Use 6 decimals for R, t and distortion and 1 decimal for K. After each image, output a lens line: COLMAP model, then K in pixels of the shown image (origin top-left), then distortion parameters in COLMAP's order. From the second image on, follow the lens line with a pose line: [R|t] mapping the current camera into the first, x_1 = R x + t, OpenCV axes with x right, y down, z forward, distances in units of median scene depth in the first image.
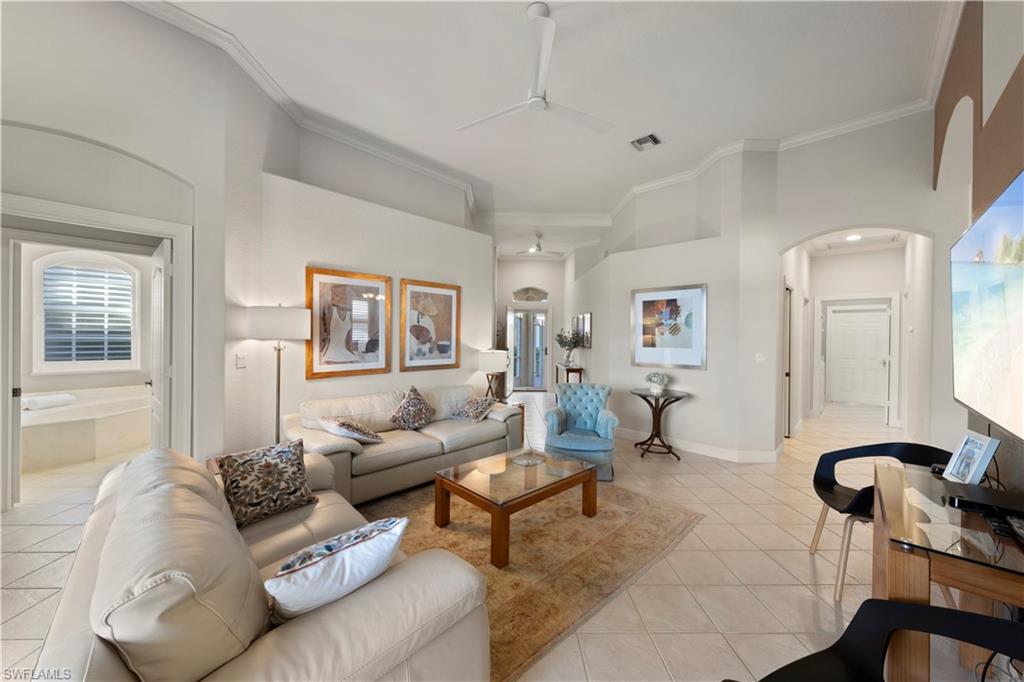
lens RADIAL K [[372.7, 0, 511.7], [0, 372.7, 333.3], [0, 0, 1]] dist [0.001781, -0.000145]
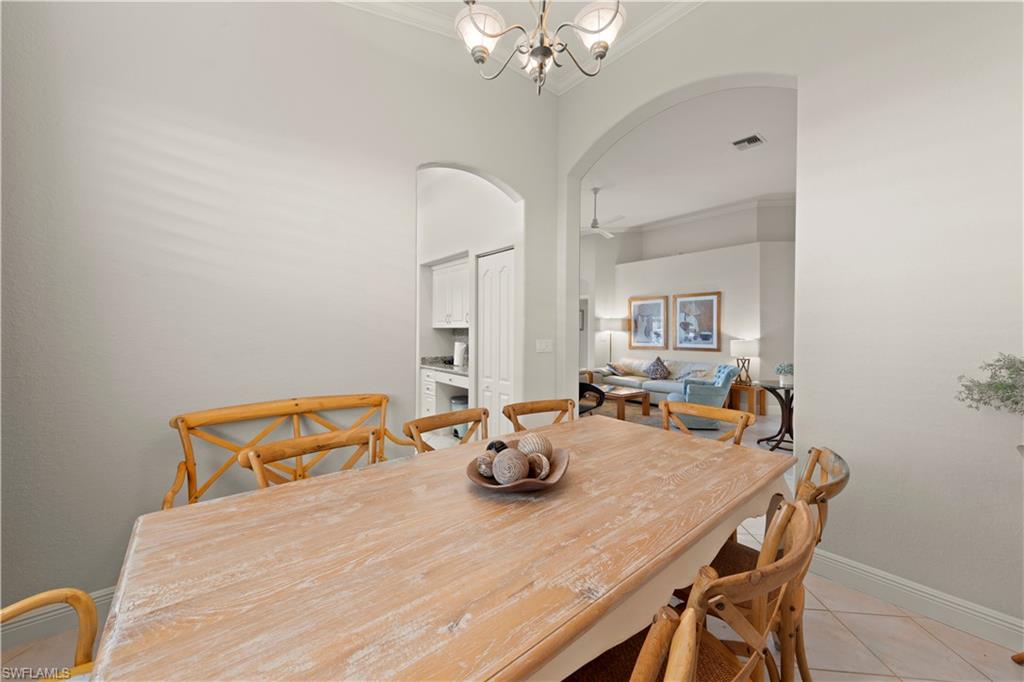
lens RADIAL K [[372.7, 0, 511.7], [0, 372.7, 333.3], [0, 0, 1]] dist [0.001781, -0.000145]
pose [[-0.147273, -0.005992, -0.989078, 1.452092], [0.004174, 0.999969, -0.006679, 0.034834], [0.989087, -0.005113, -0.147244, 0.500628]]
